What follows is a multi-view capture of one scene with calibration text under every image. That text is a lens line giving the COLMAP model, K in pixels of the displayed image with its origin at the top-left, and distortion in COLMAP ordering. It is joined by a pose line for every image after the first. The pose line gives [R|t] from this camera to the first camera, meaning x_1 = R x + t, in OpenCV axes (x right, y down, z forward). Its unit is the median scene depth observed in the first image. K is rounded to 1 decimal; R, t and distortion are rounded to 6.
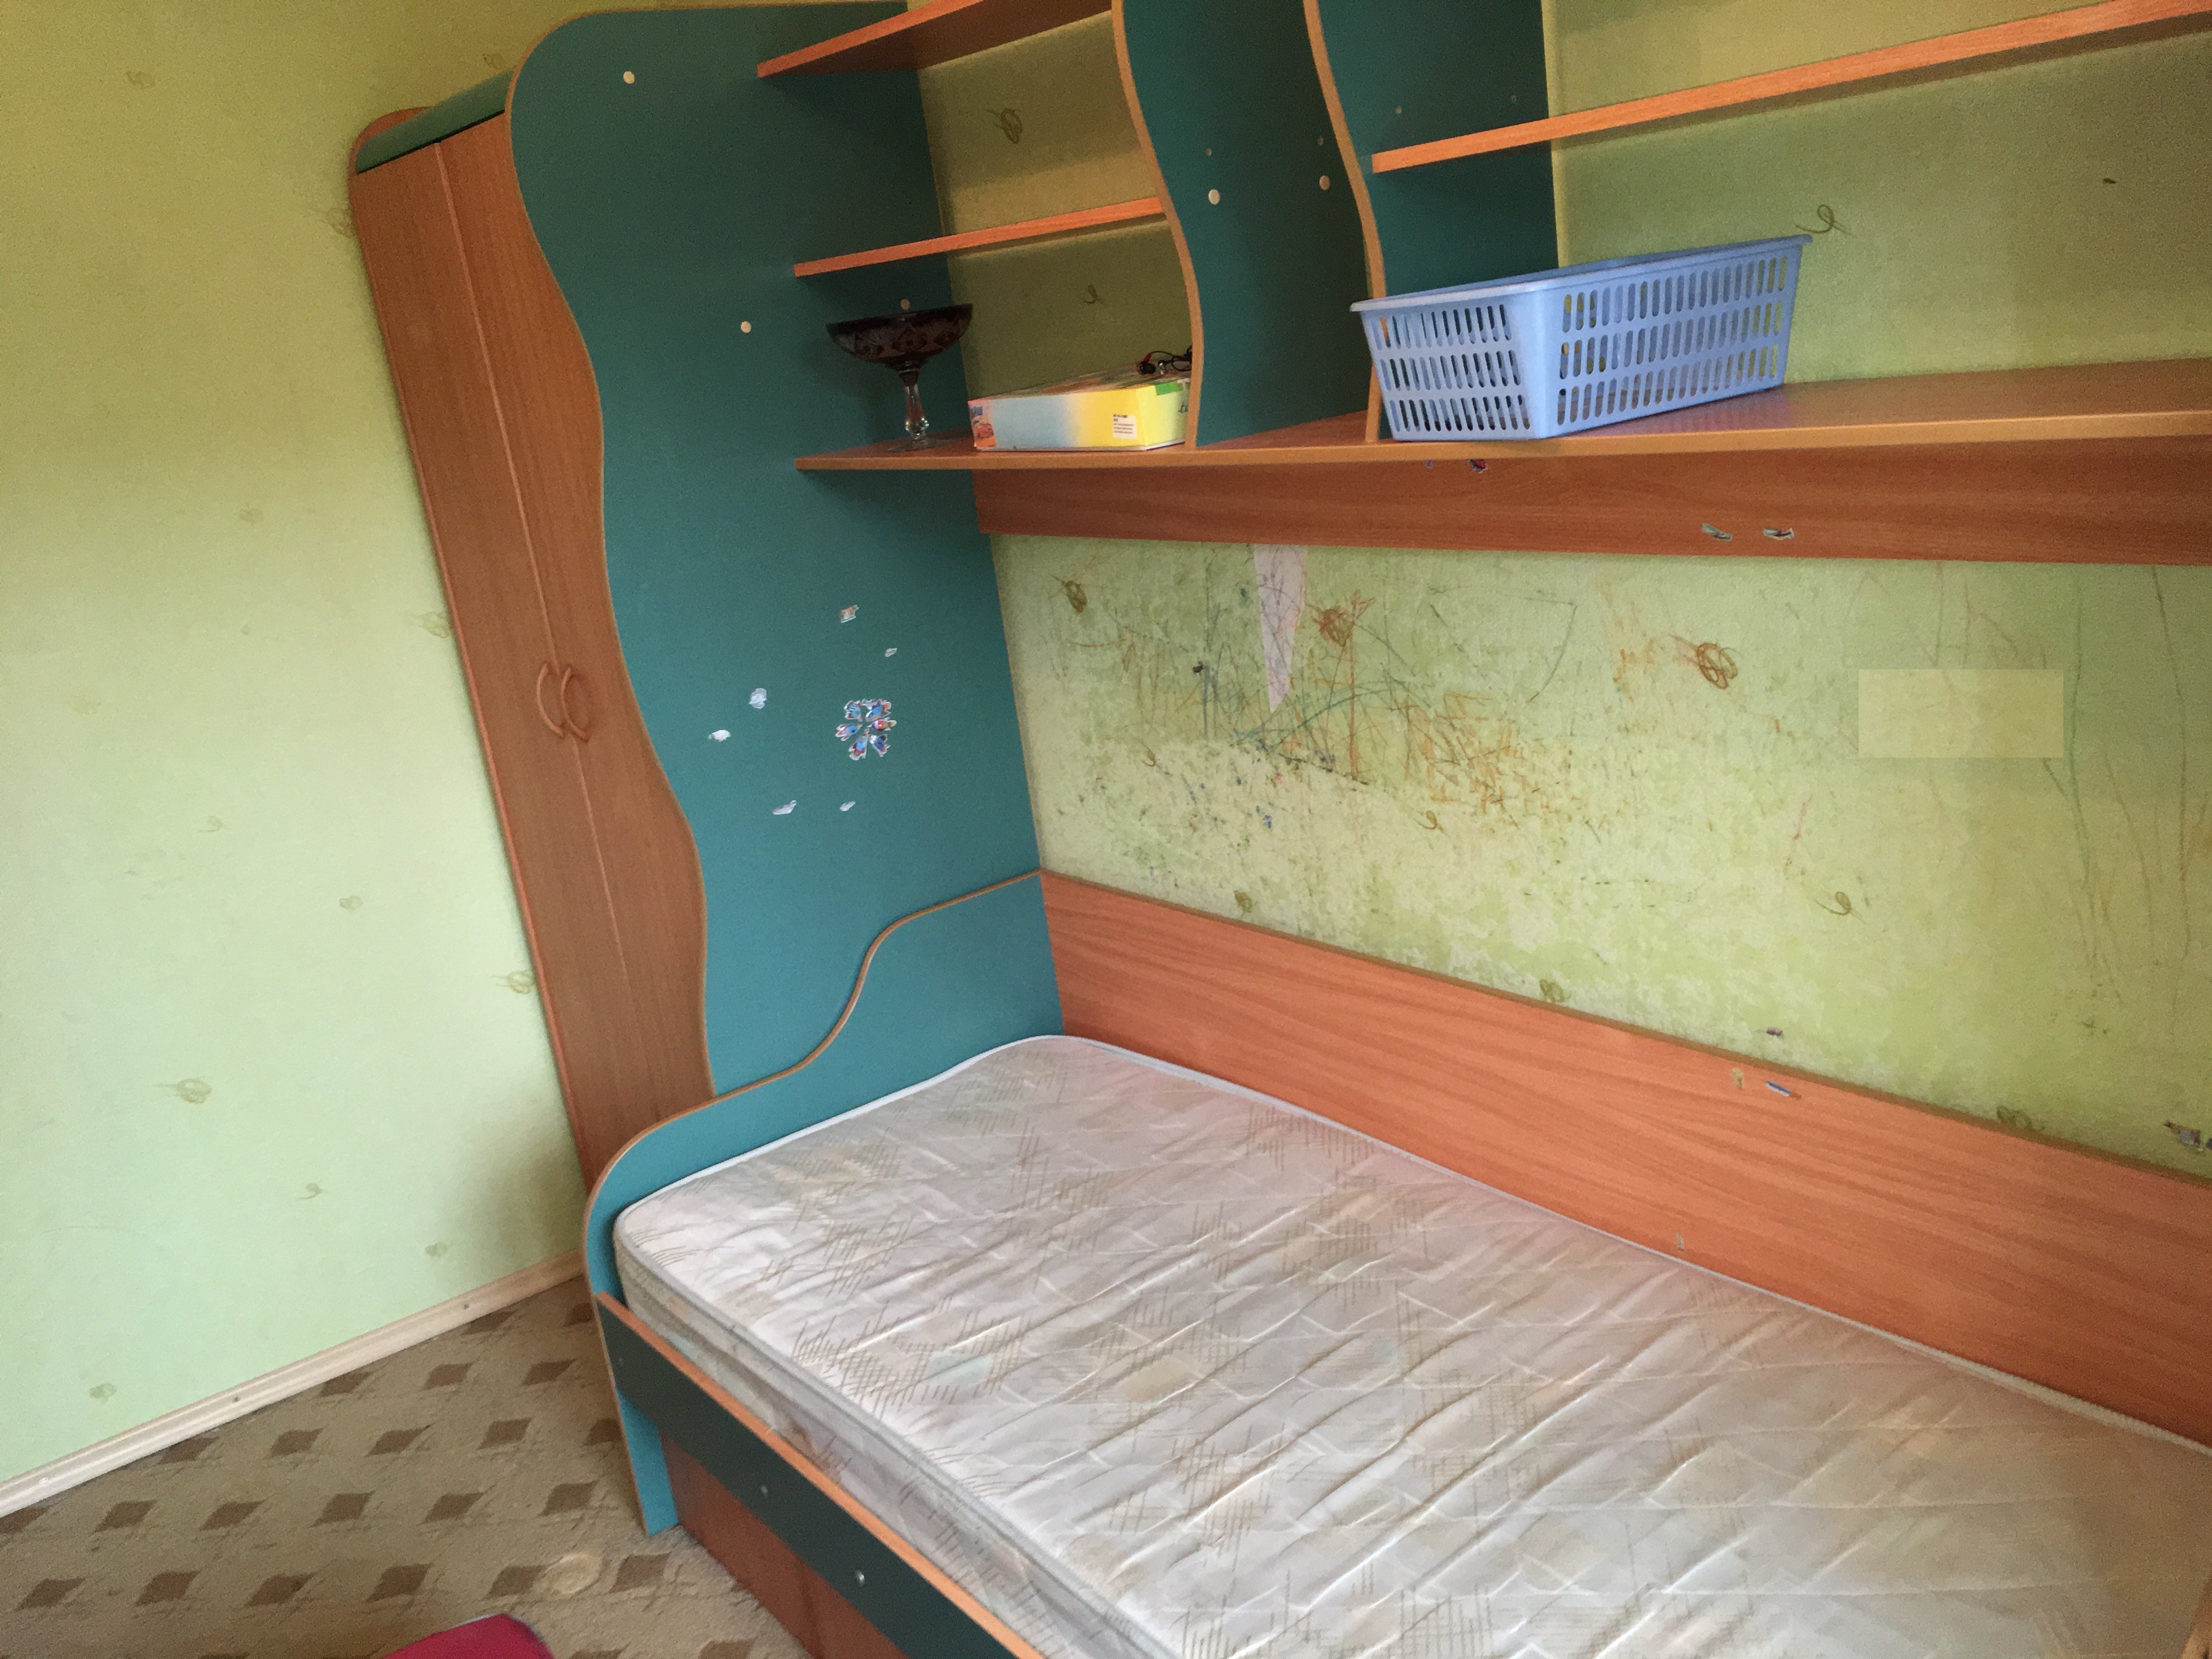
lens RADIAL K [[1857.0, 0, 1112.0], [0, 1857.0, 834.5], [0, 0, 1]] dist [0.042121, -0.001272]
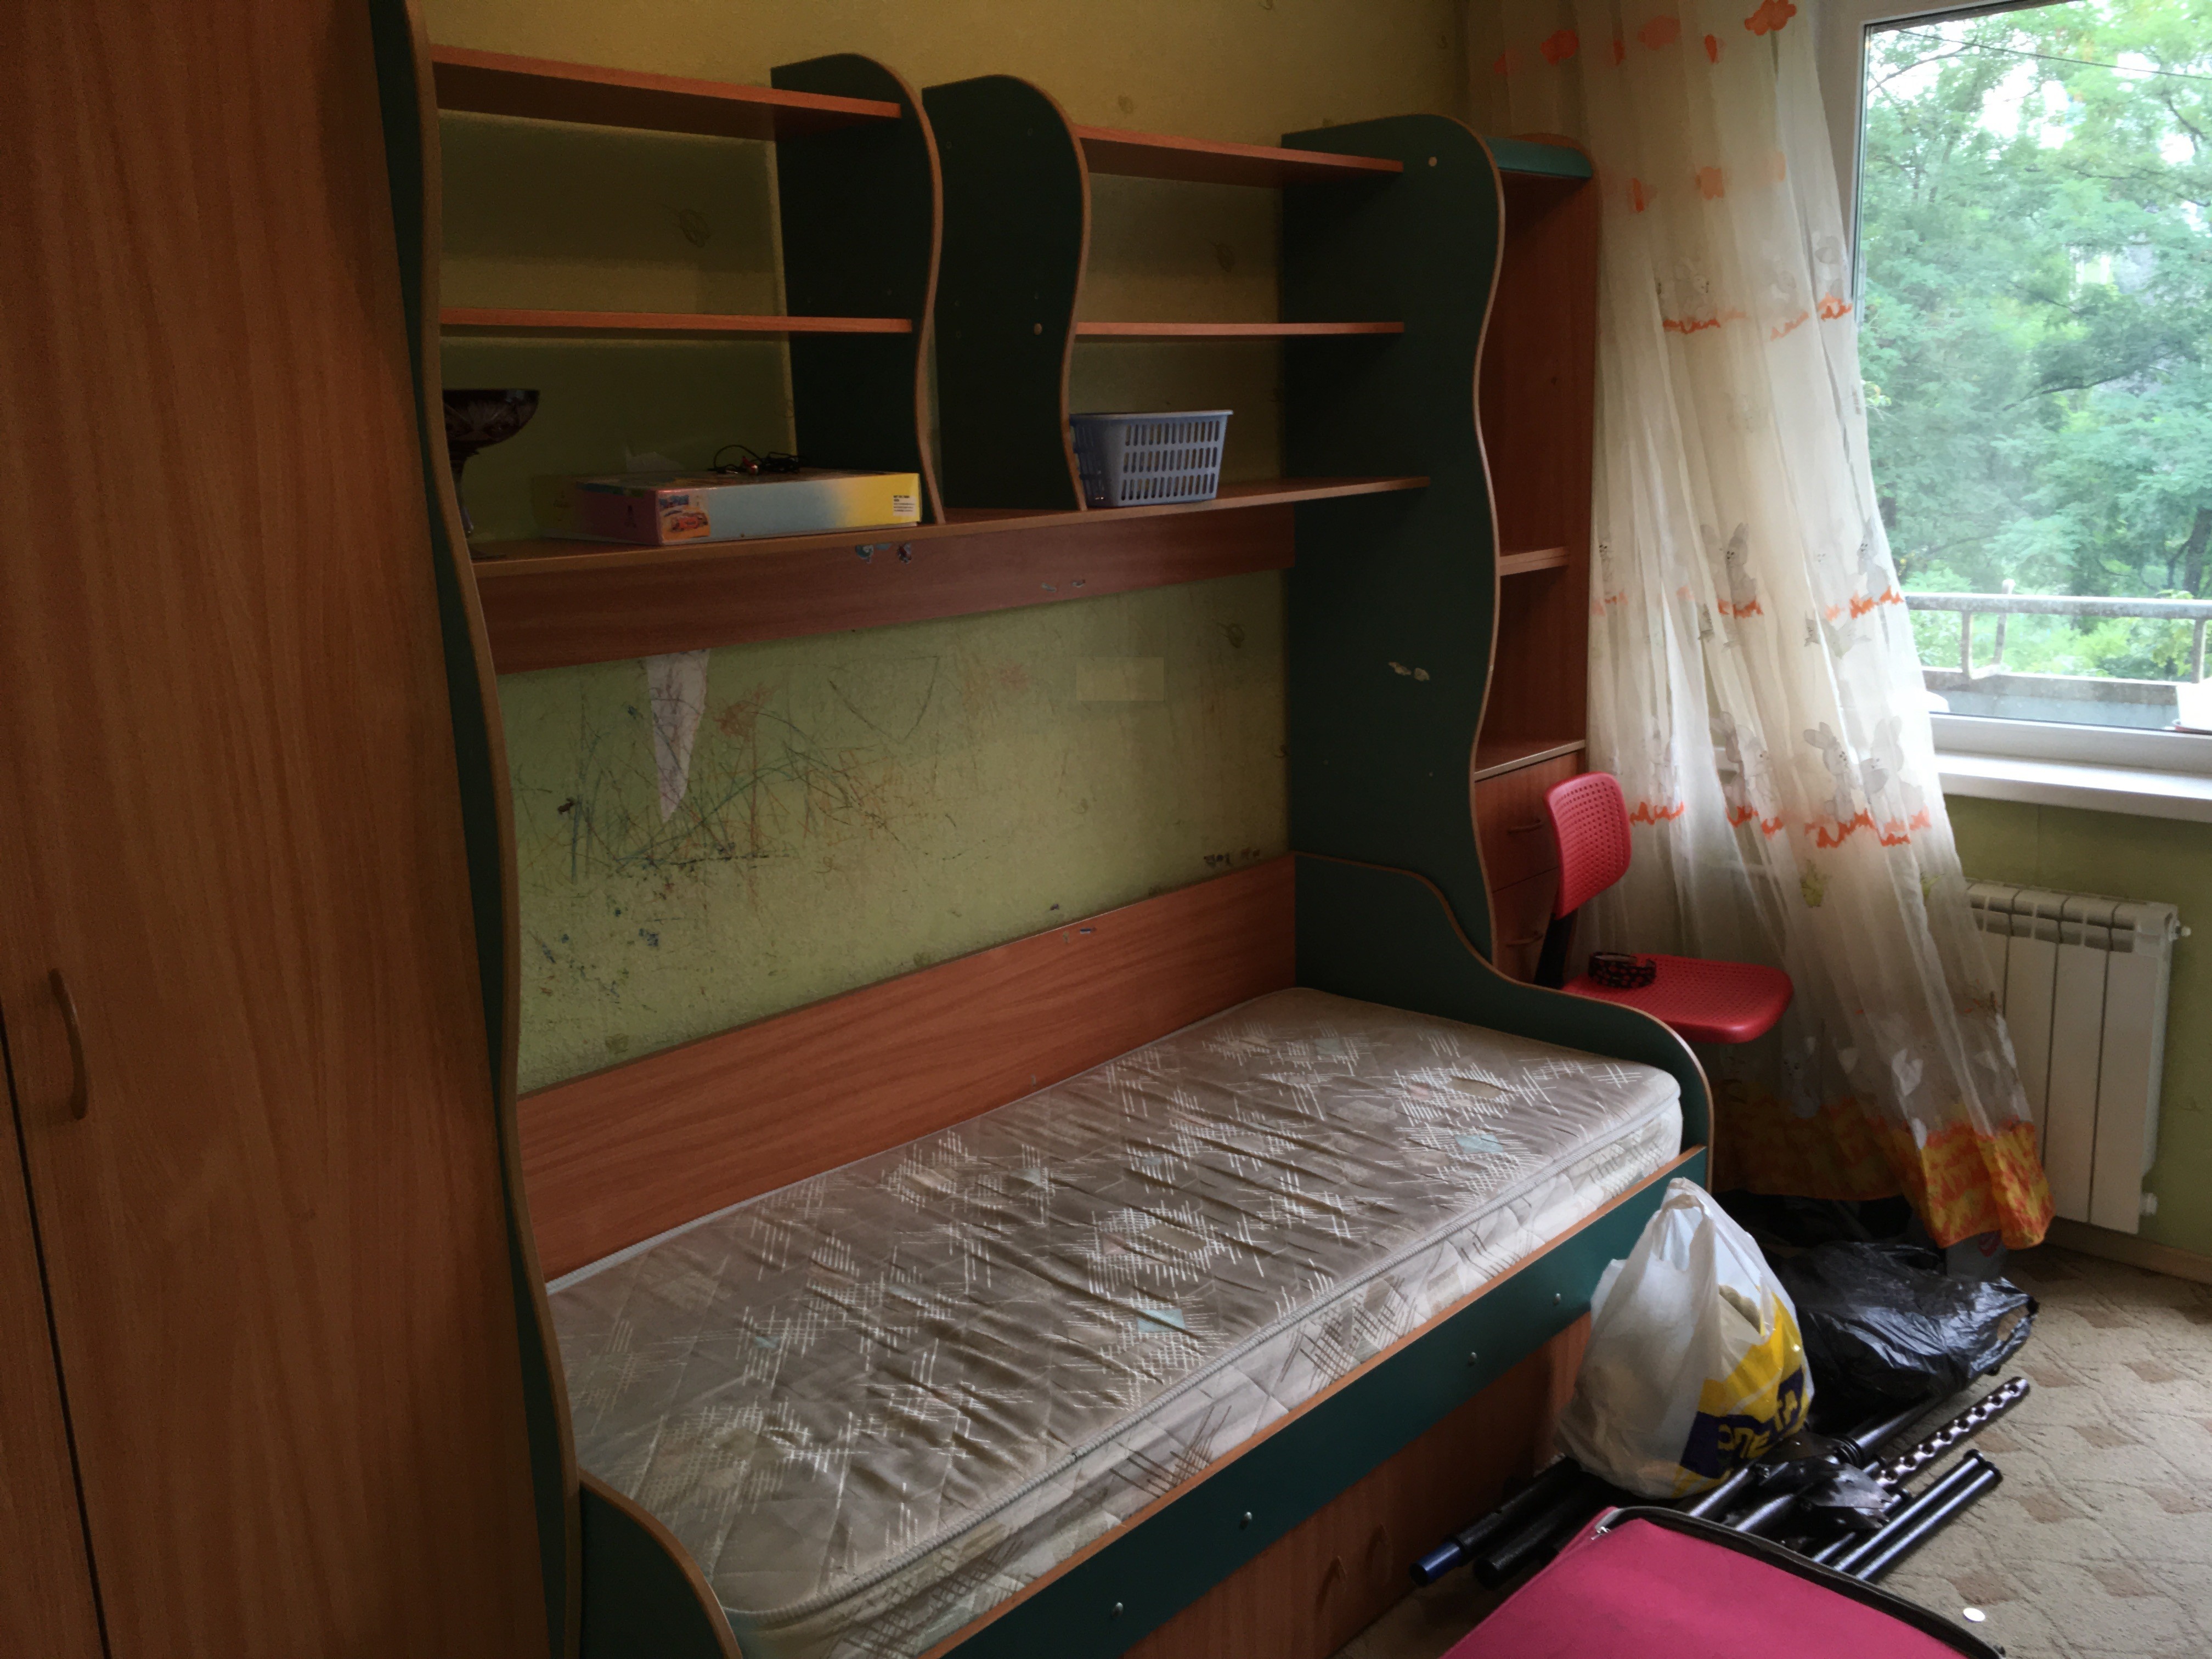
lens RADIAL K [[1857.0, 0, 1110.8], [0, 1857.0, 821.4], [0, 0, 1]] dist [0.042121, -0.001272]
pose [[-0.148440, -0.076441, 0.985963, -0.985002], [0.328797, 0.936473, 0.122106, -0.114159], [-0.932662, 0.342307, -0.113877, 0.912628]]
